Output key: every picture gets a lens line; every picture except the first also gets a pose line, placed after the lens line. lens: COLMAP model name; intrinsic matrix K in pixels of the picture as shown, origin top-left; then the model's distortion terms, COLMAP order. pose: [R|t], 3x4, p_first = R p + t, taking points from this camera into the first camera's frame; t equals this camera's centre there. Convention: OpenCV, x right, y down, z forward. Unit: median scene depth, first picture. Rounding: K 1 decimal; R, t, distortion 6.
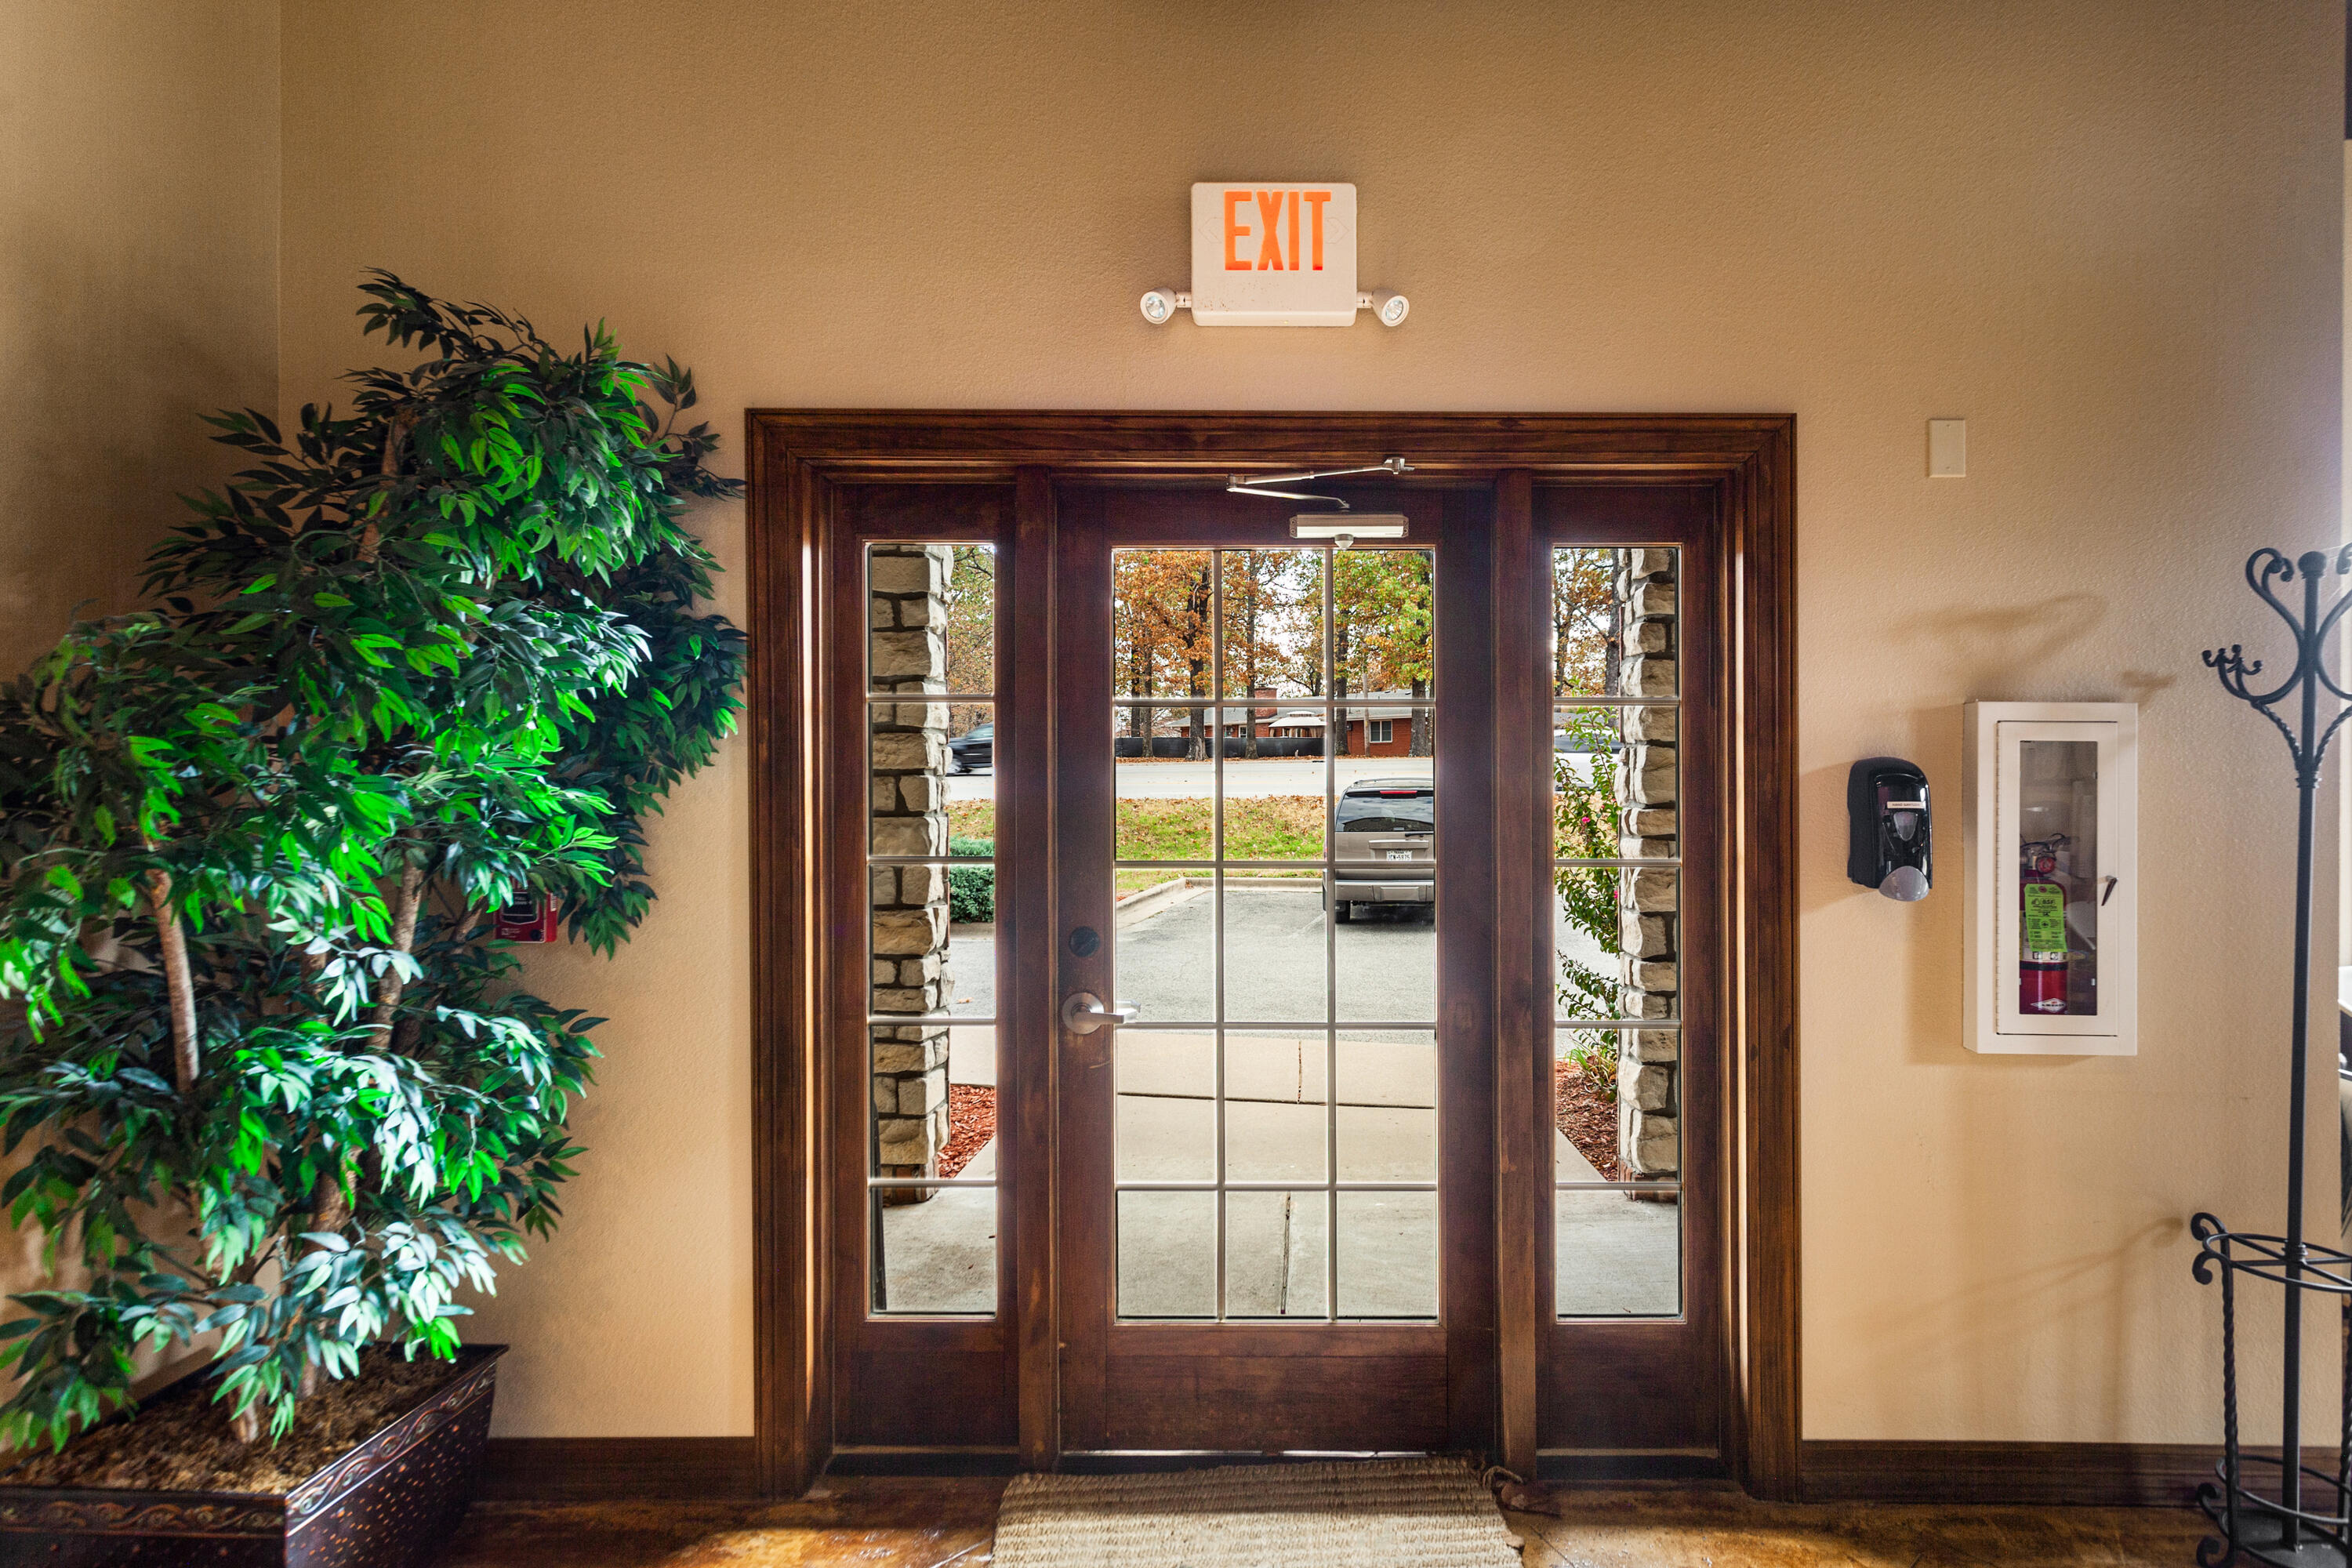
lens RADIAL K [[1139.0, 0, 1176.0], [0, 1139.0, 784.0], [0, 0, 1]] dist [-0.000640, -0.000030]
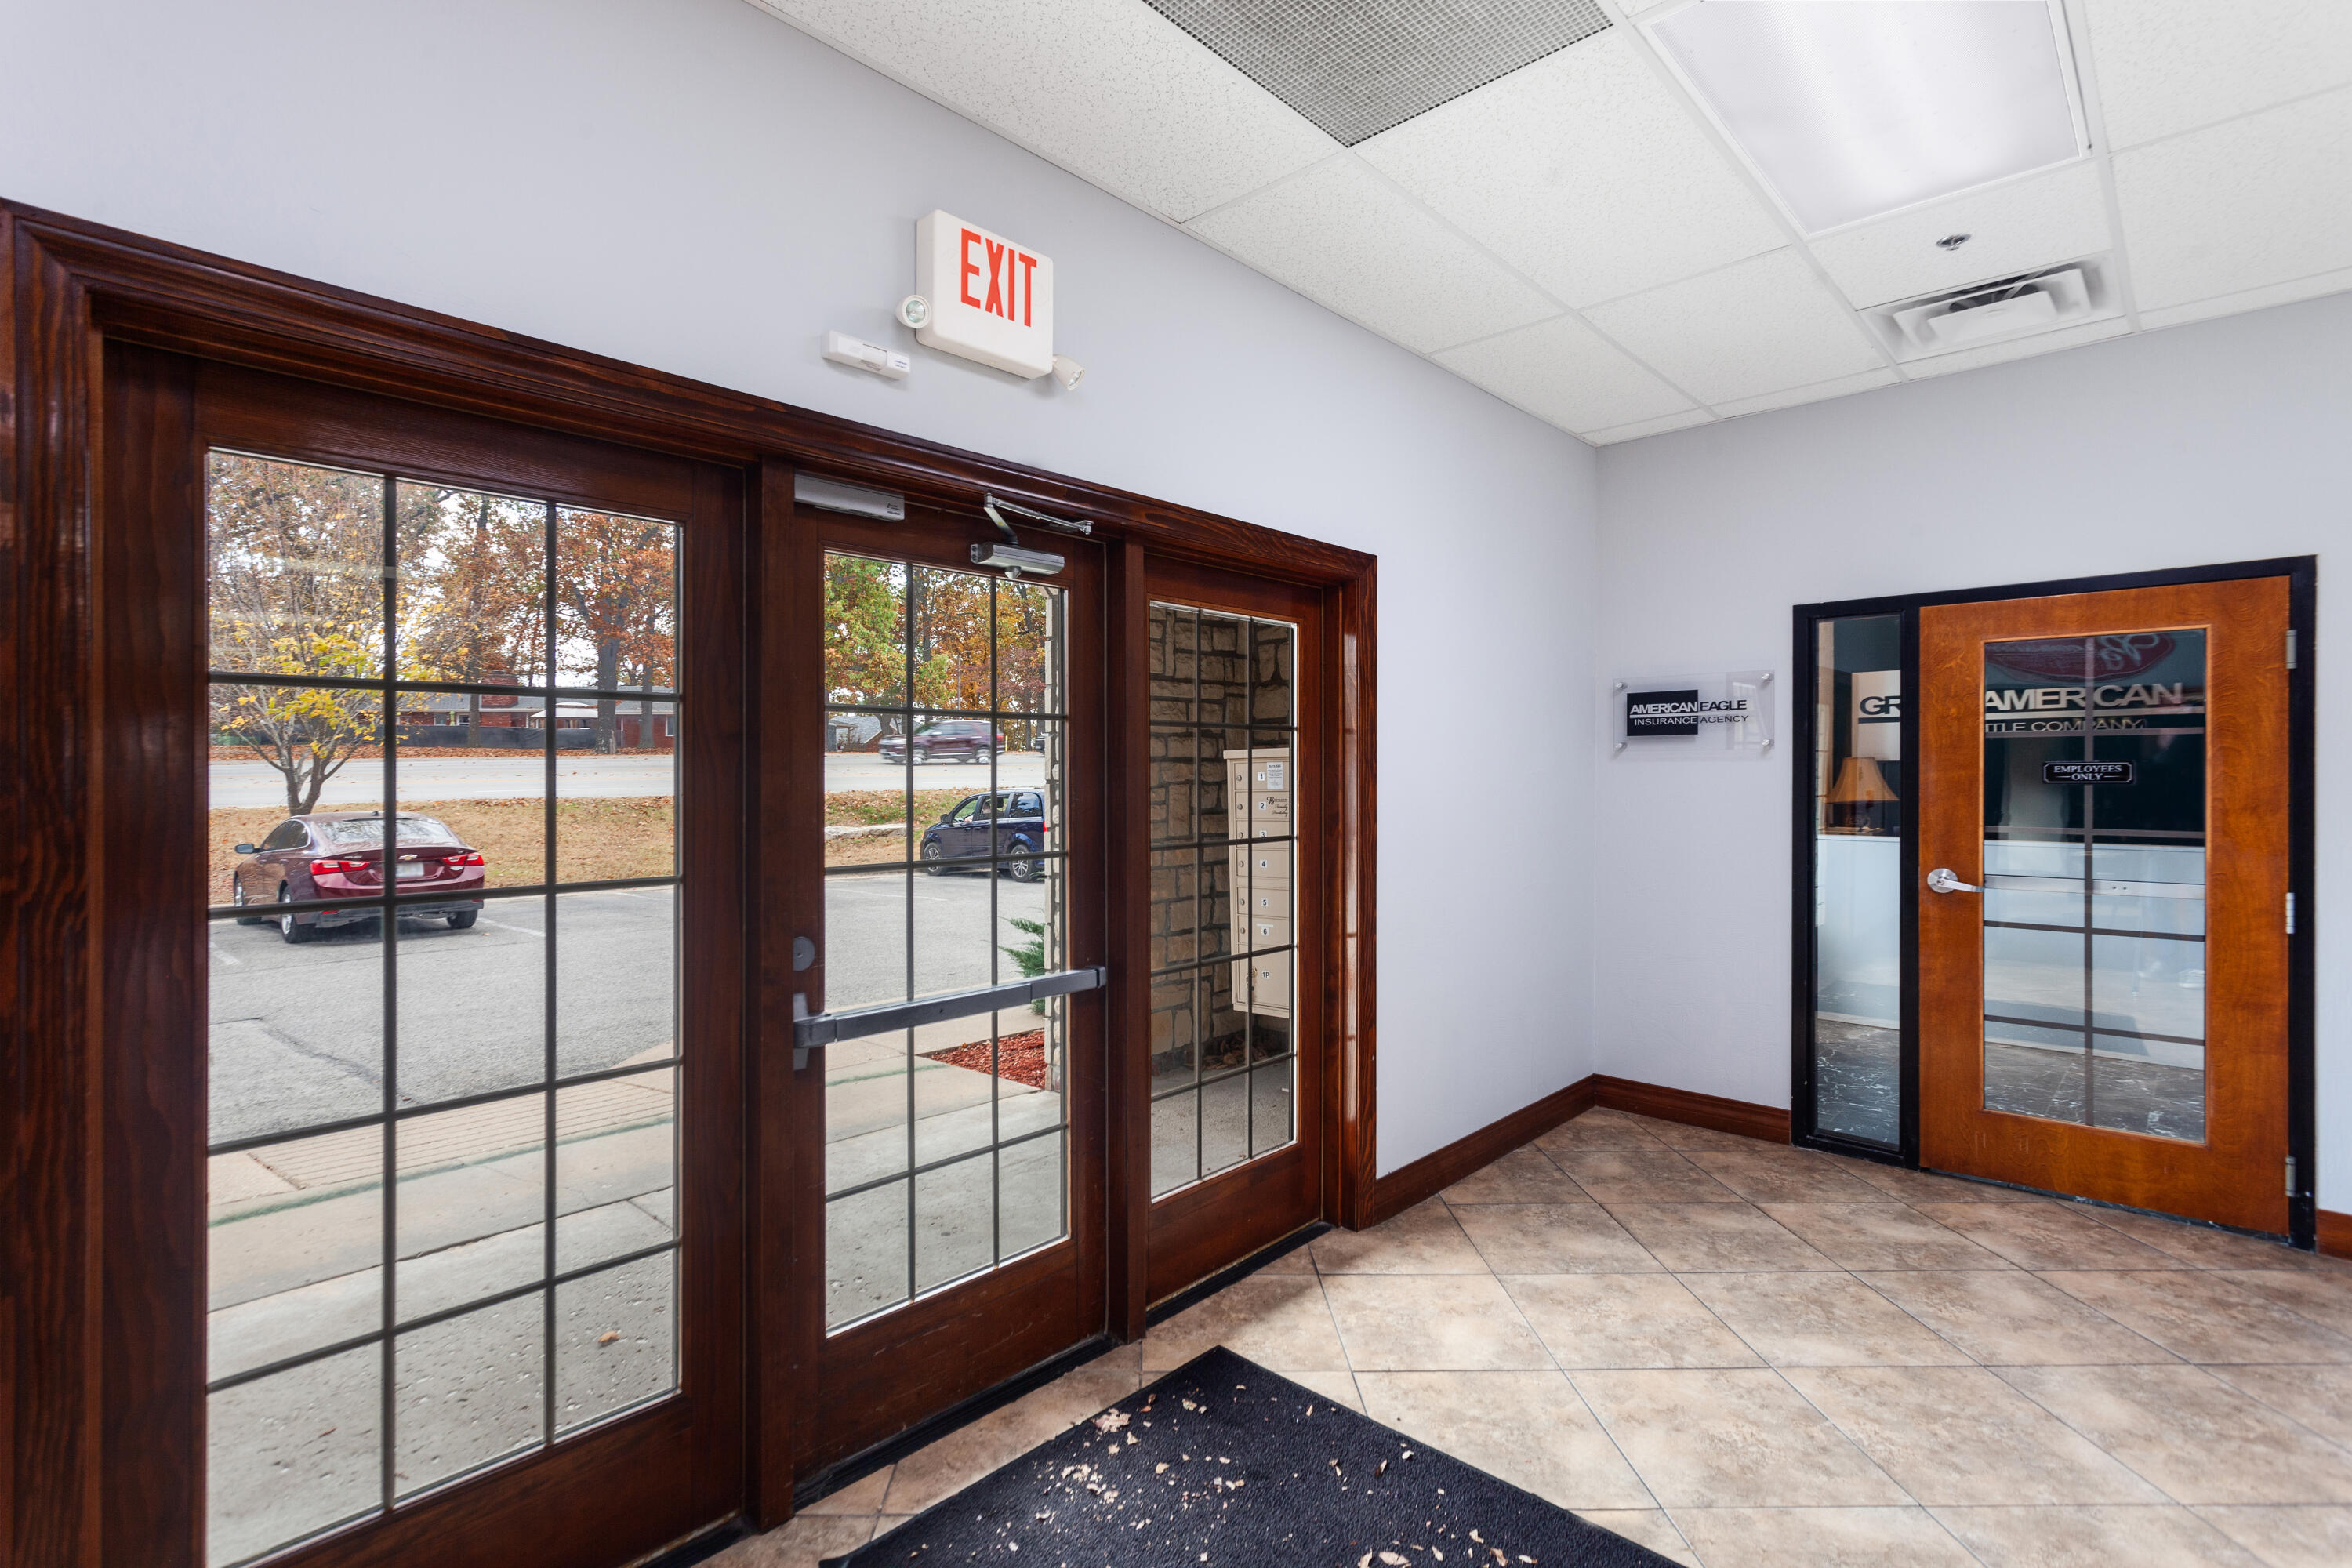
lens RADIAL K [[1147.0, 0, 1176.0], [0, 1147.0, 784.0], [0, 0, 1]] dist [0.000324, 0.000013]
pose [[0.697961, -0.004149, 0.716123, -0.586869], [0.000771, 0.999987, 0.005042, -0.003462], [-0.716135, -0.002967, 0.697956, 0.102812]]
